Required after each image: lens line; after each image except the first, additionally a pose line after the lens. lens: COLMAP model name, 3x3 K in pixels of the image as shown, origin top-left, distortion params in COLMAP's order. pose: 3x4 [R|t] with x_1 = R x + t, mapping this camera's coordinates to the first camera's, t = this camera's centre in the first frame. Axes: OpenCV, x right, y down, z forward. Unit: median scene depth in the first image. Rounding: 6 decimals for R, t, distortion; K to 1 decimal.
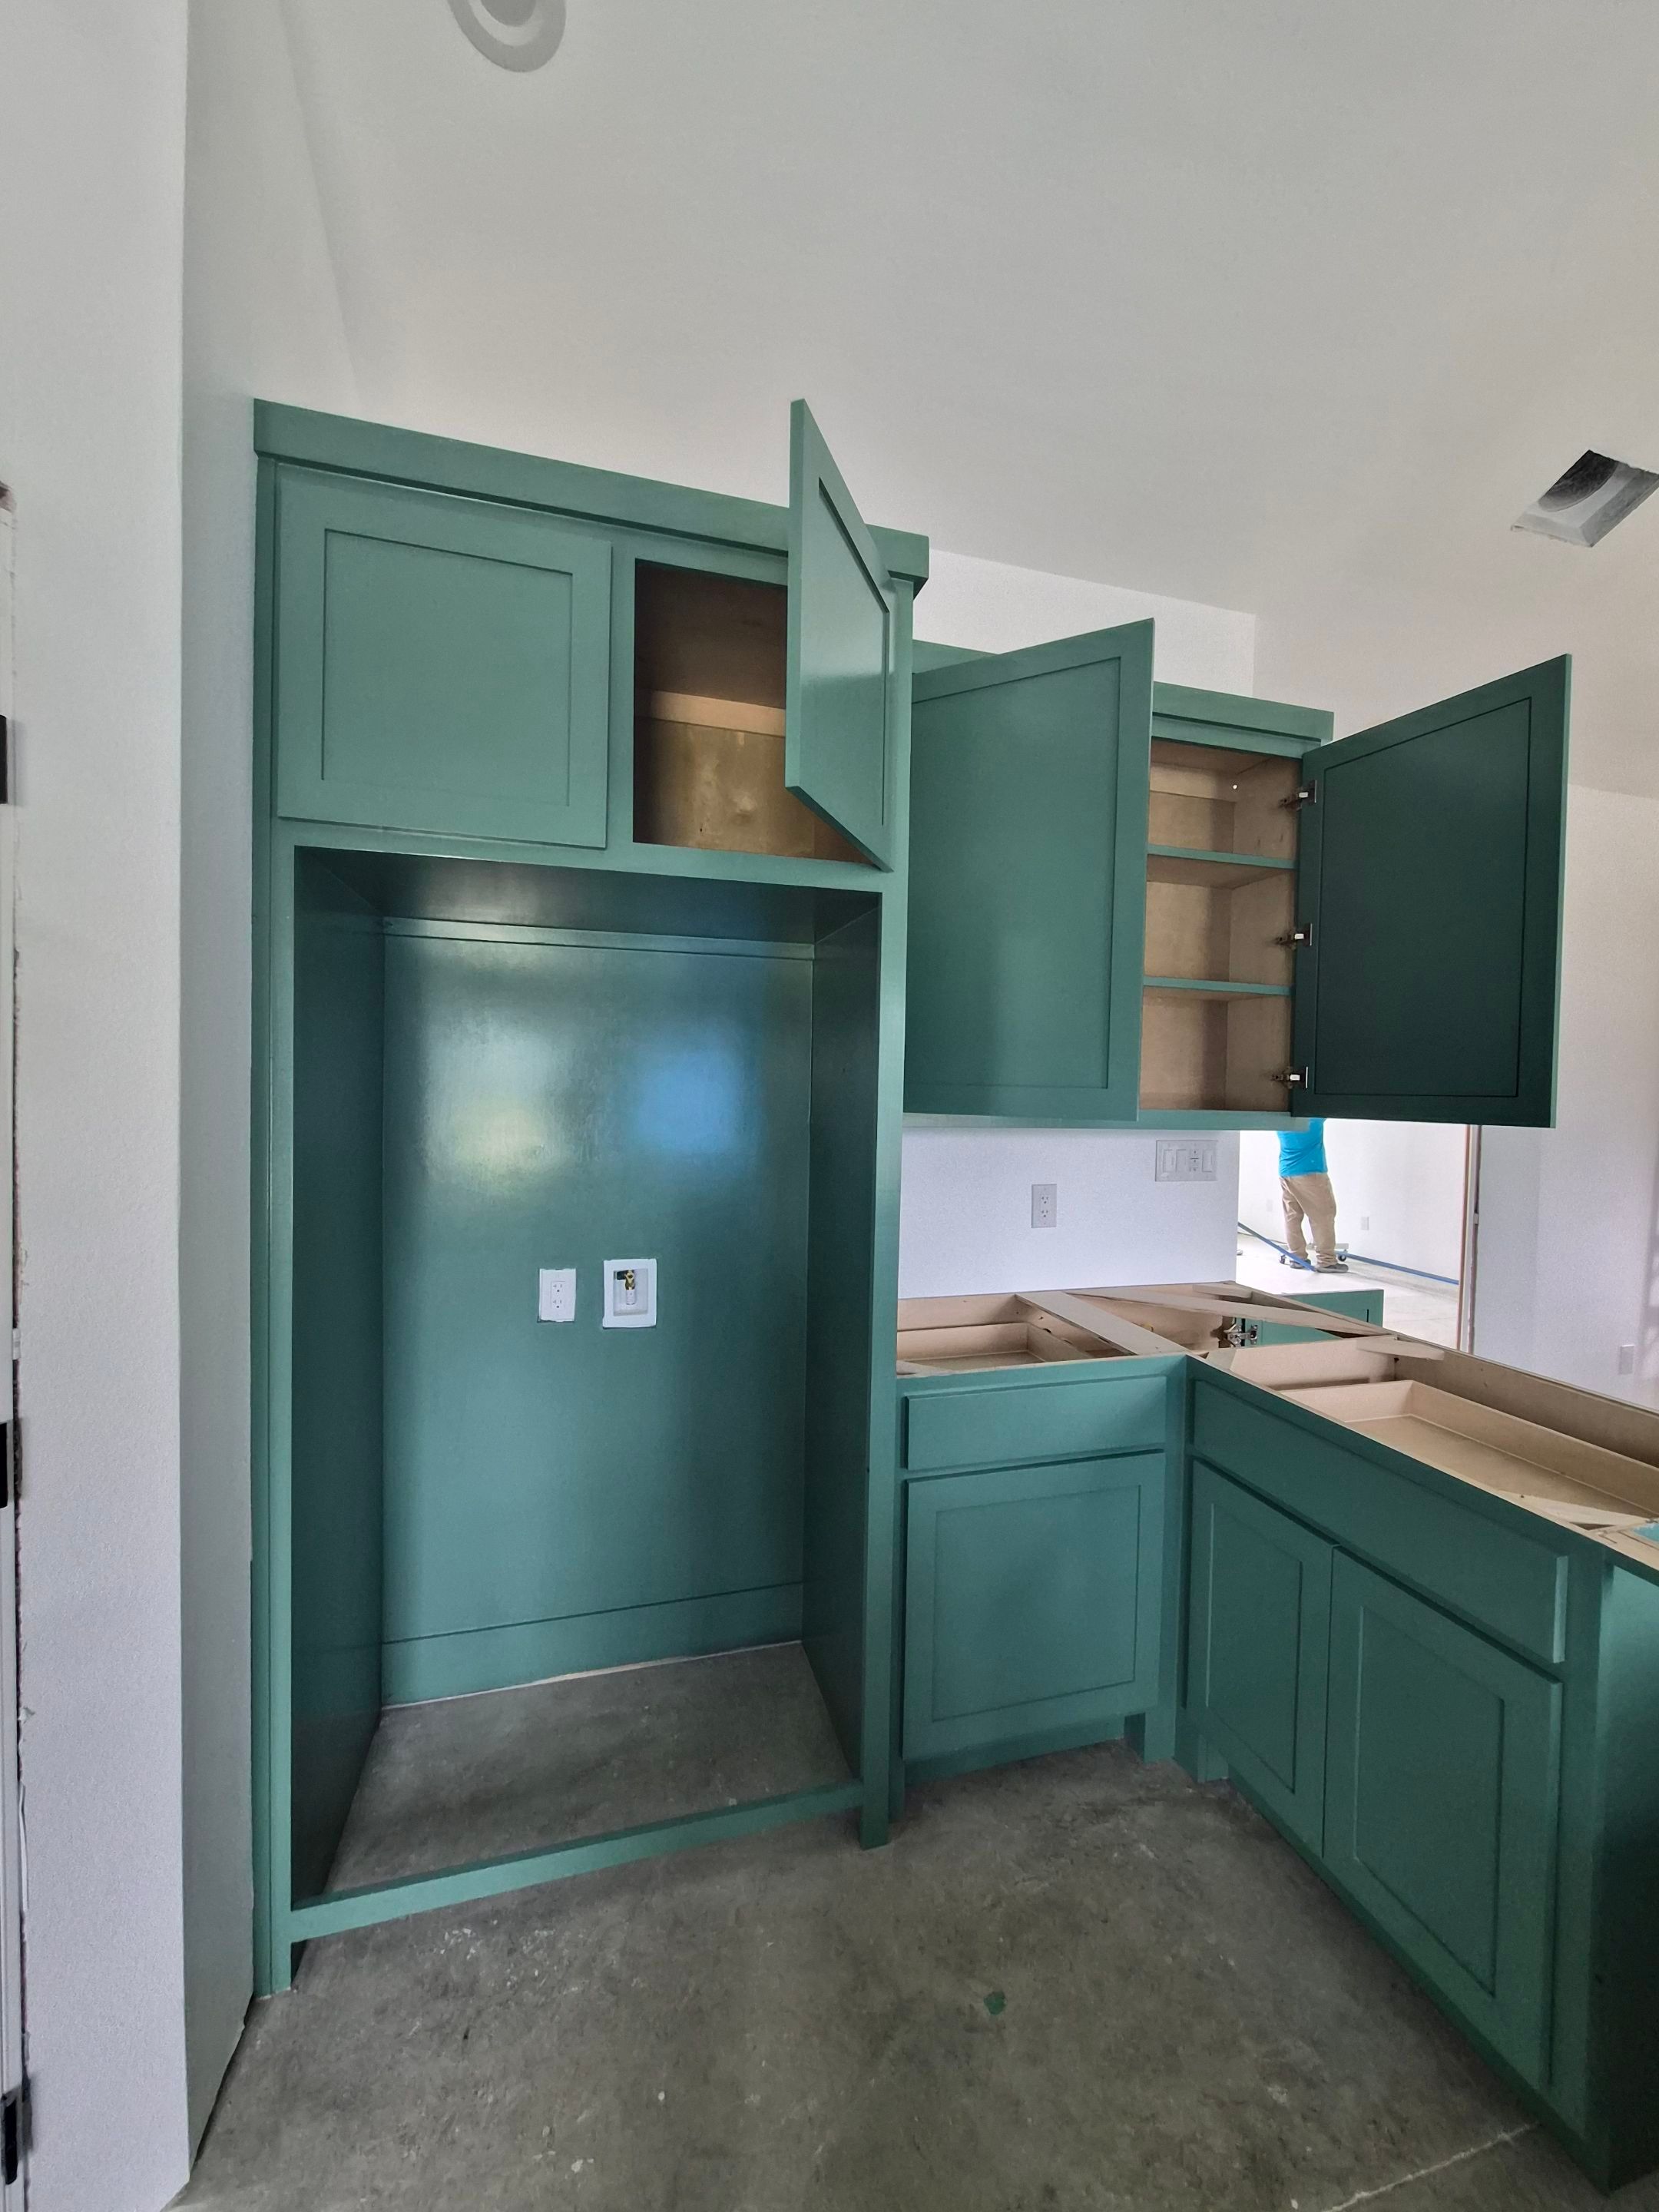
lens RADIAL K [[865.7, 0, 834.3], [0, 865.7, 1107.1], [0, 0, 1]] dist [-0.007018, 0.001409]
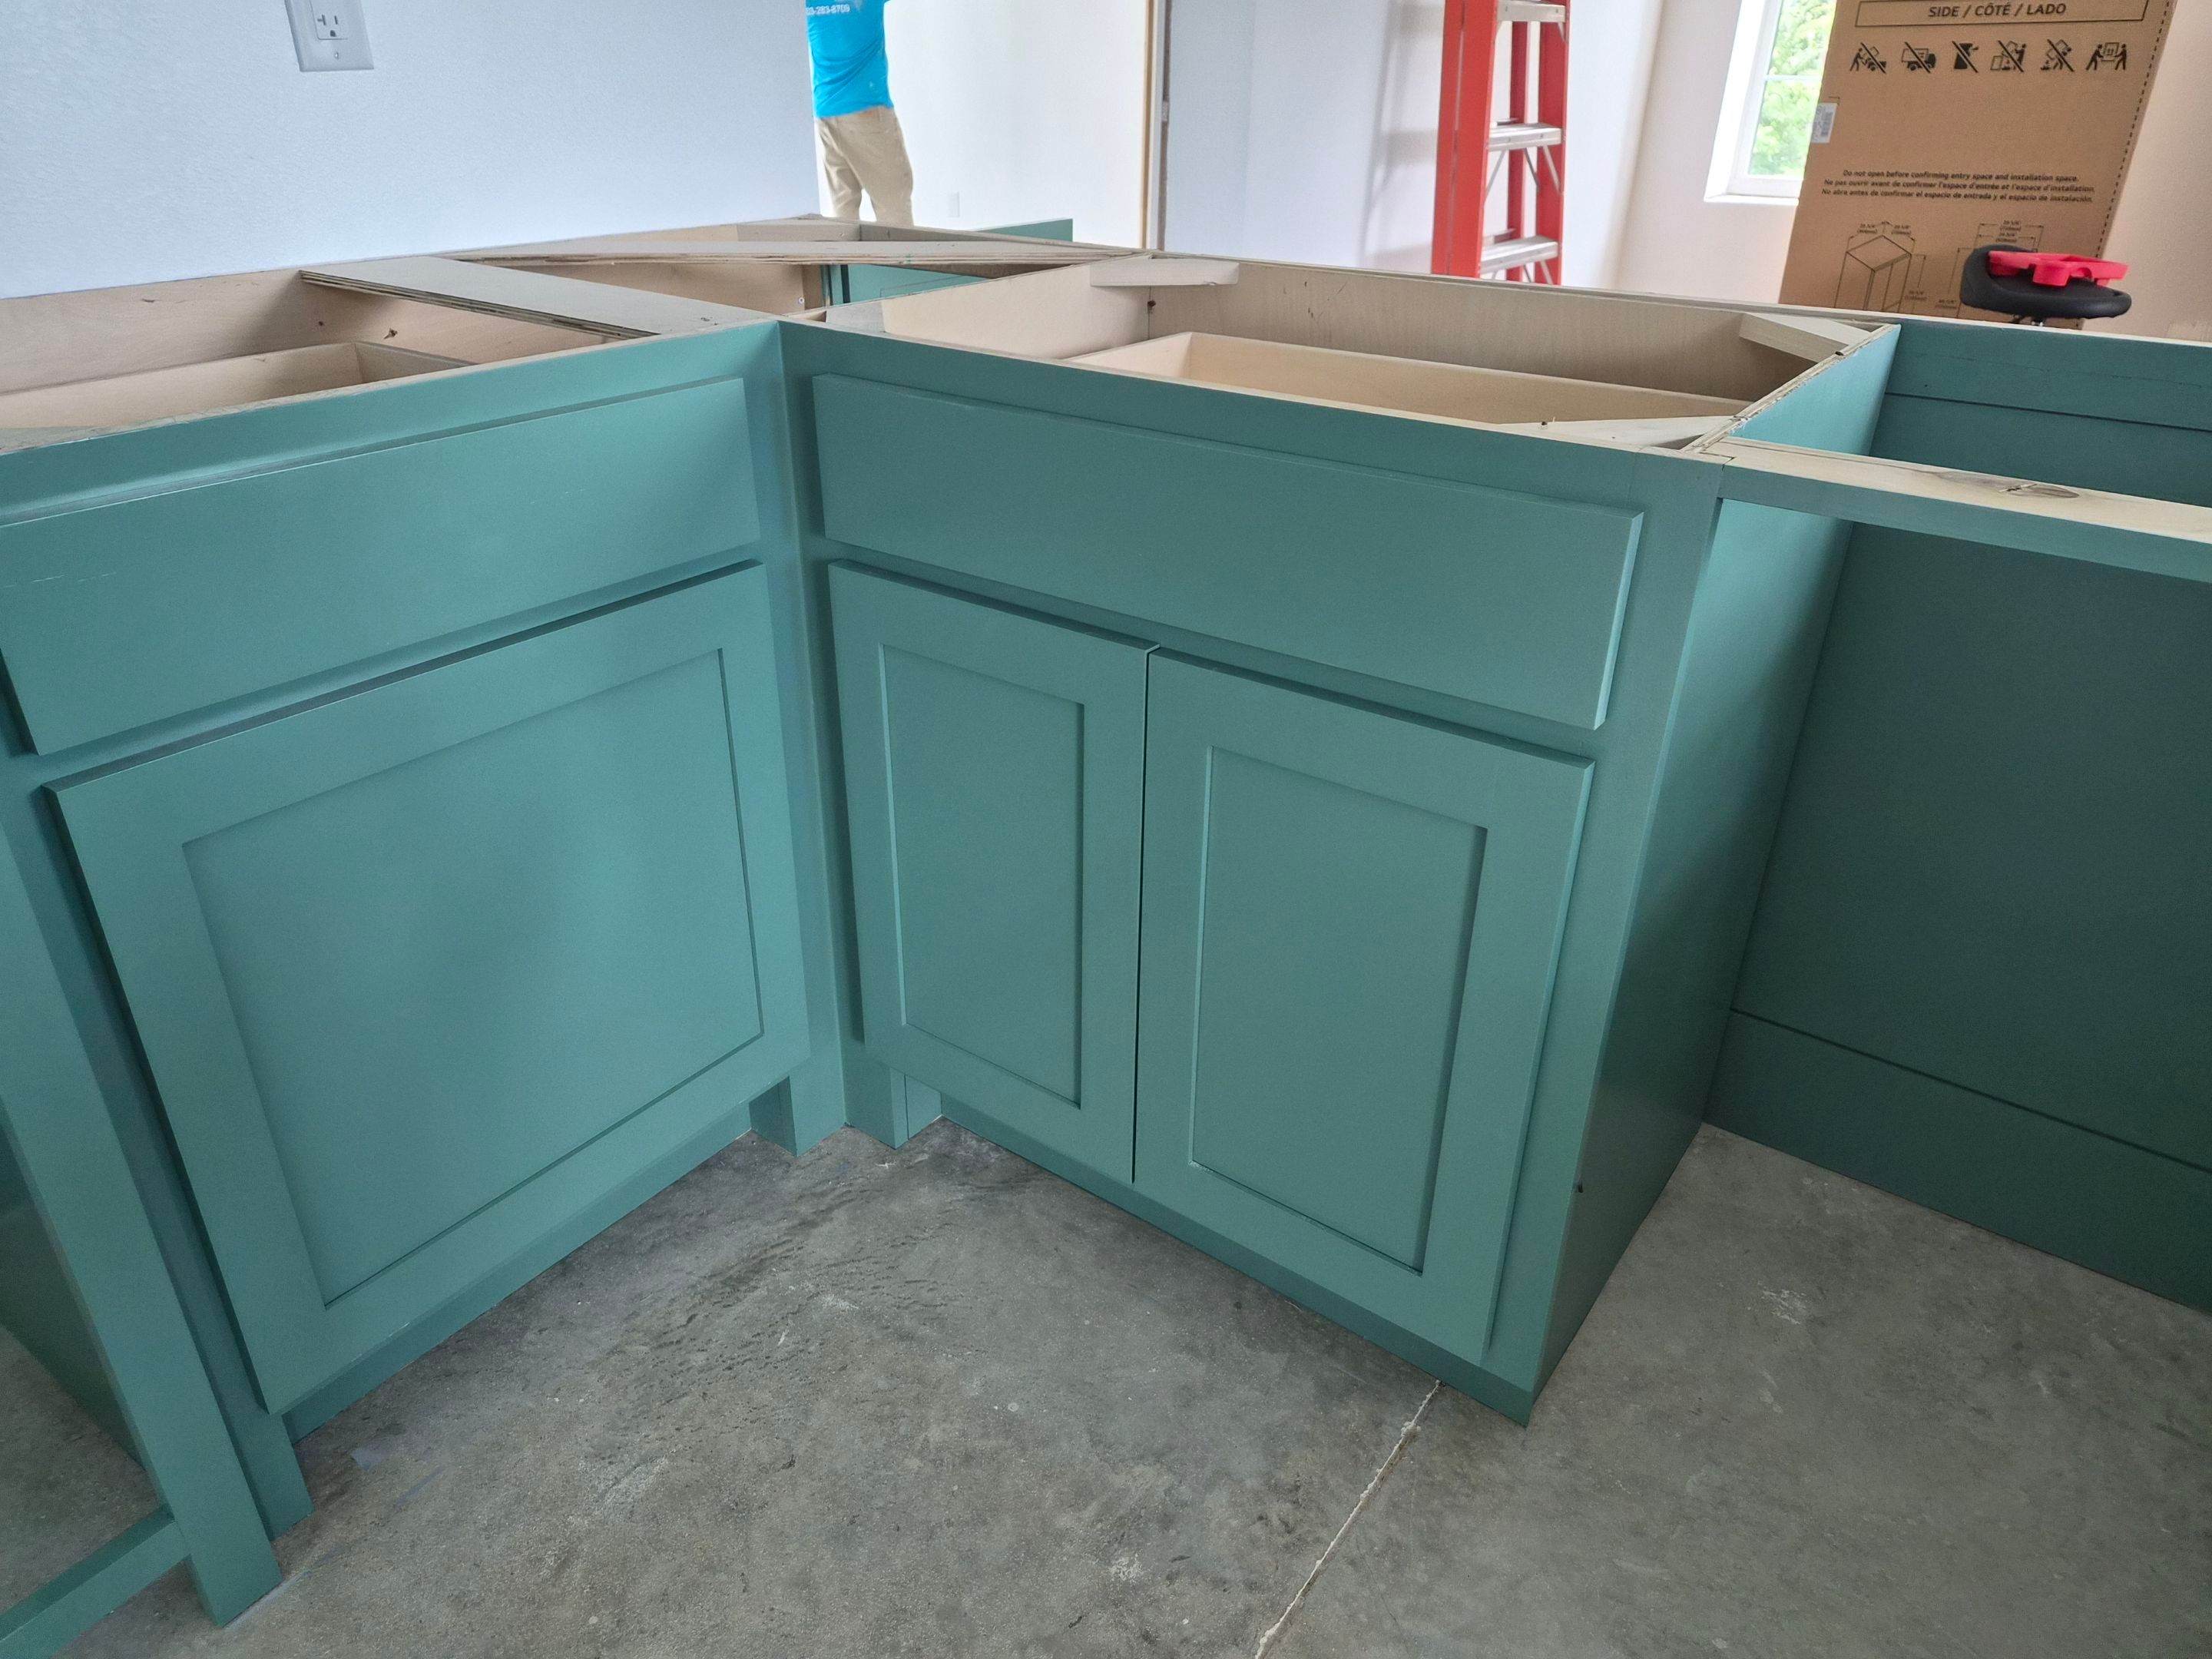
lens RADIAL K [[1484.5, 0, 1101.0], [0, 1484.5, 832.7], [0, 0, 1]] dist [0.054047, -0.042688]
pose [[0.786523, -0.296879, 0.541520, 0.091682], [0.014736, 0.885642, 0.464135, 0.212698], [-0.617385, -0.357073, 0.700953, 0.398571]]
